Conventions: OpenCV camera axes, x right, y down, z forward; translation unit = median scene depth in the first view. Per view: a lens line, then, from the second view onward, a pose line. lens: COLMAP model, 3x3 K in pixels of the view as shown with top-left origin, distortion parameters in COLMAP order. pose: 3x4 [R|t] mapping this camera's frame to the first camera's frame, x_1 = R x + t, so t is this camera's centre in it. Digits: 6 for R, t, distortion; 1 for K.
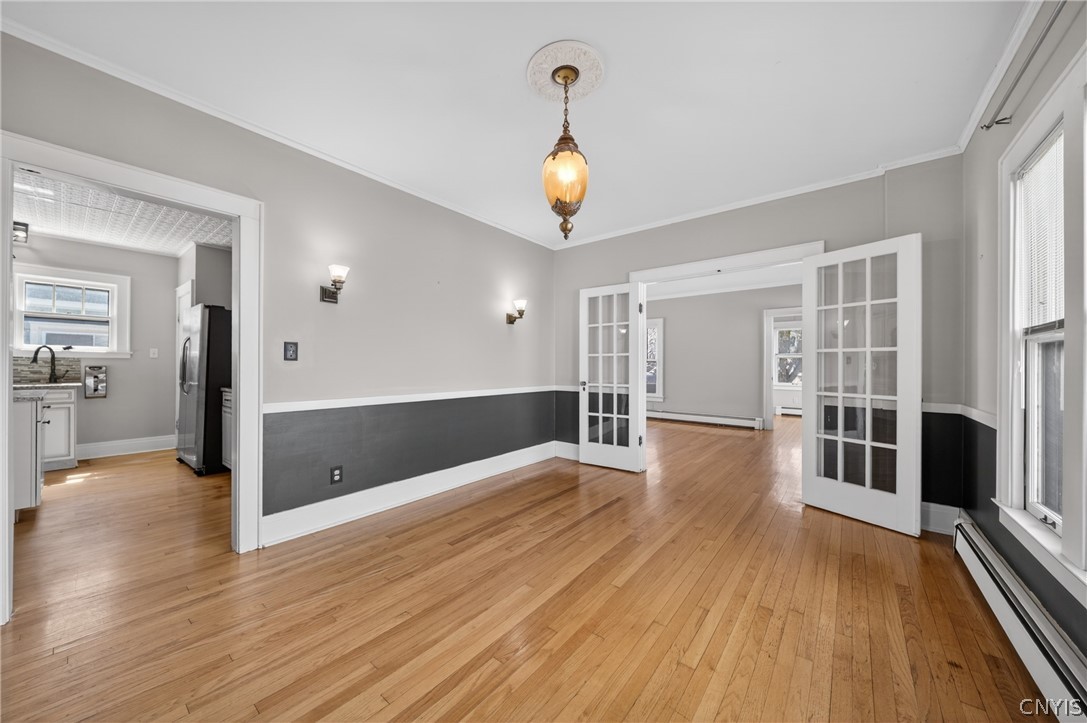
lens RADIAL K [[385.2, 0, 539.9], [0, 385.2, 364.2], [0, 0, 1]] dist [-0.001655, -0.001754]
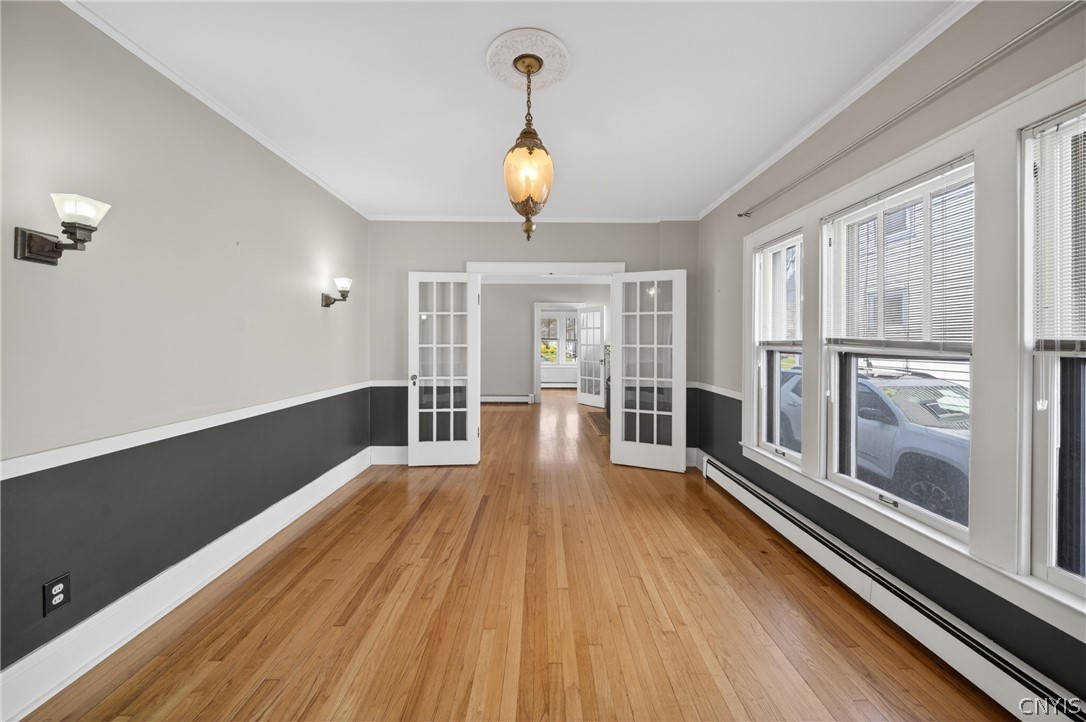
lens RADIAL K [[384.9, 0, 548.0], [0, 384.9, 339.7], [0, 0, 1]] dist [-0.001655, -0.001754]
pose [[0.767197, 0.002217, 0.641408, -0.364295], [-0.001072, 0.999997, -0.002174, -0.059334], [-0.641410, 0.000980, 0.767197, 0.184159]]
